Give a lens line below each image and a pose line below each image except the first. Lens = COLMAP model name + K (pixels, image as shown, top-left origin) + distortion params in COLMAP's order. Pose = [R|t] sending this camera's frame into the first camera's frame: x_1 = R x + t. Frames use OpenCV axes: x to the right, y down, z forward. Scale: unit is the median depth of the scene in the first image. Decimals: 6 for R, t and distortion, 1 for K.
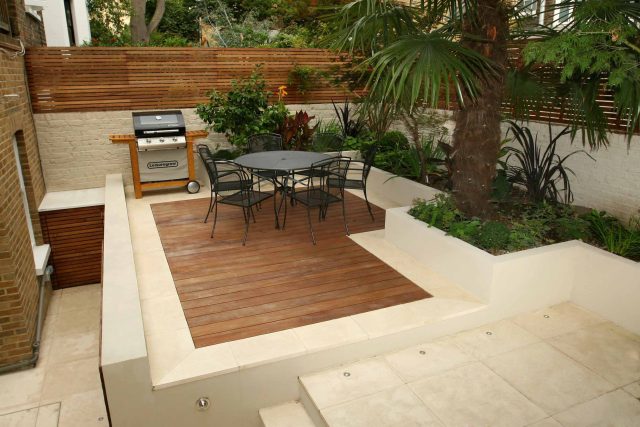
lens RADIAL K [[471.8, 0, 320.0], [0, 471.8, 213.5], [0, 0, 1]] dist [-0.046237, 0.005123]
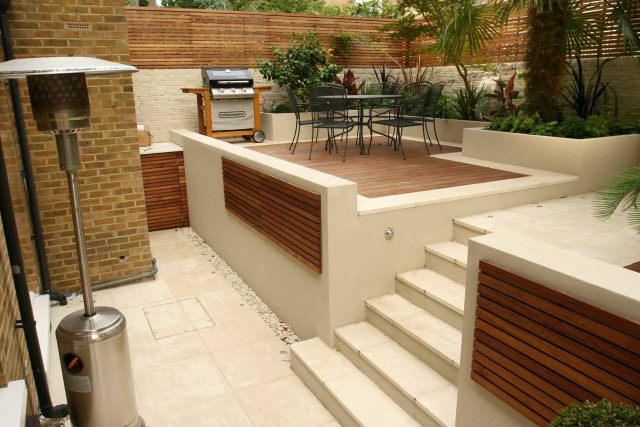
lens RADIAL K [[485.0, 0, 320.0], [0, 485.0, 213.5], [0, 0, 1]] dist [-0.046398, 0.001151]
pose [[0.997015, -0.032816, 0.069884, -0.216244], [0.035159, 0.998851, -0.032564, 0.162162], [-0.068735, 0.034924, 0.997023, -0.106415]]
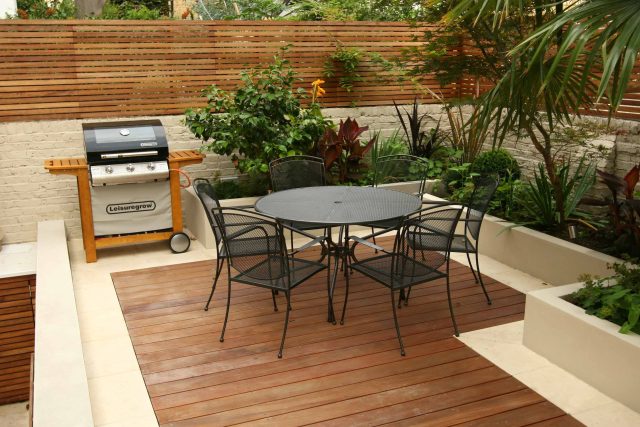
lens RADIAL K [[653.8, 0, 320.0], [0, 653.8, 213.5], [0, 0, 1]] dist [-0.008177, -0.018750]
pose [[0.999833, -0.007051, -0.016879, -0.070654], [0.006066, 0.998314, -0.057732, -0.044140], [0.017258, 0.057620, 0.998189, 0.142911]]
